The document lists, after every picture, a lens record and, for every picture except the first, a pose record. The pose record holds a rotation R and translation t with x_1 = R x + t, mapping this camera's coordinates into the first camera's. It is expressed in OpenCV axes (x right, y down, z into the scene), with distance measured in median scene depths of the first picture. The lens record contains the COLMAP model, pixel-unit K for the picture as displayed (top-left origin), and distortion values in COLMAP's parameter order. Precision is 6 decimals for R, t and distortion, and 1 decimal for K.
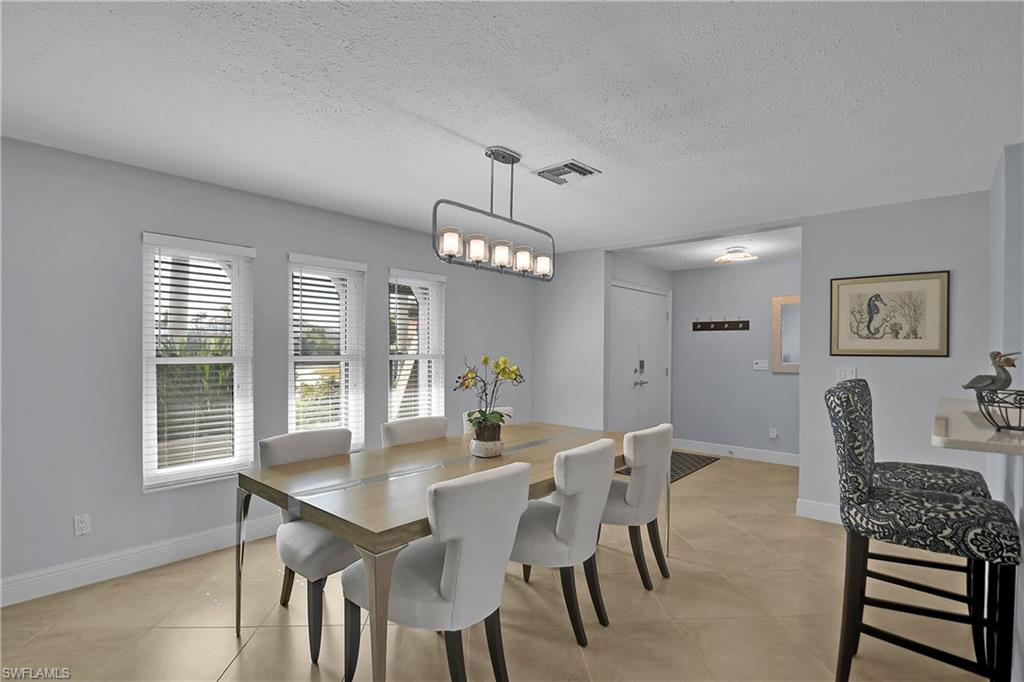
lens RADIAL K [[485.4, 0, 494.4], [0, 485.4, 350.4], [0, 0, 1]] dist [0.002517, -0.012663]
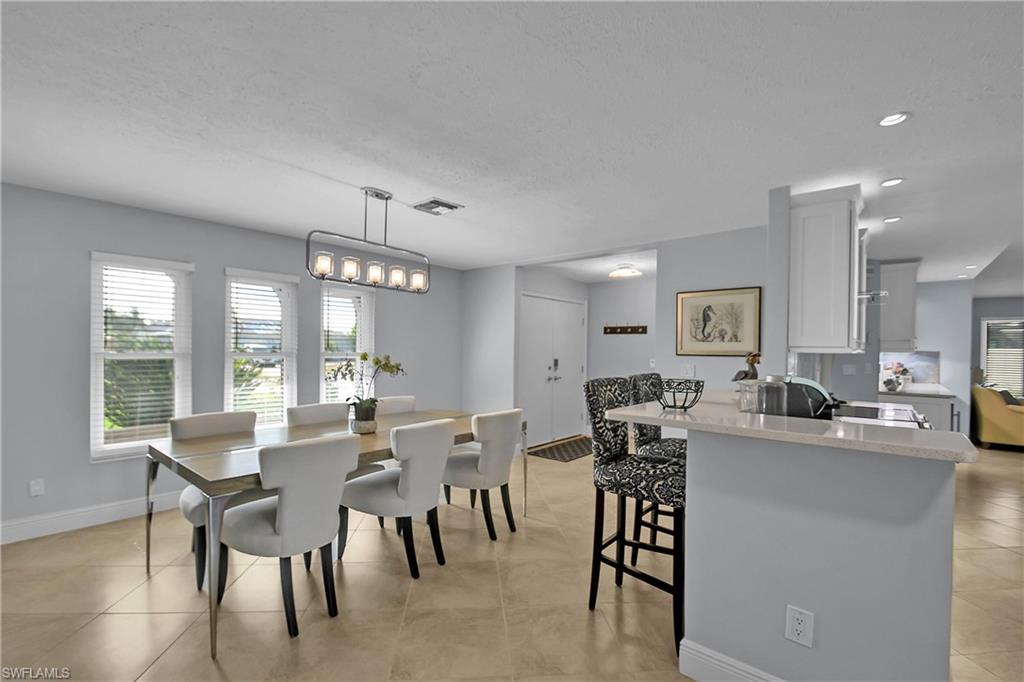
lens RADIAL K [[443.7, 0, 501.5], [0, 443.7, 353.2], [0, 0, 1]] dist [0.013882, -0.015534]
pose [[0.999830, 0.005464, 0.017600, 0.307157], [-0.005565, 0.999968, 0.005750, 0.001767], [-0.017568, -0.005847, 0.999829, -0.148334]]
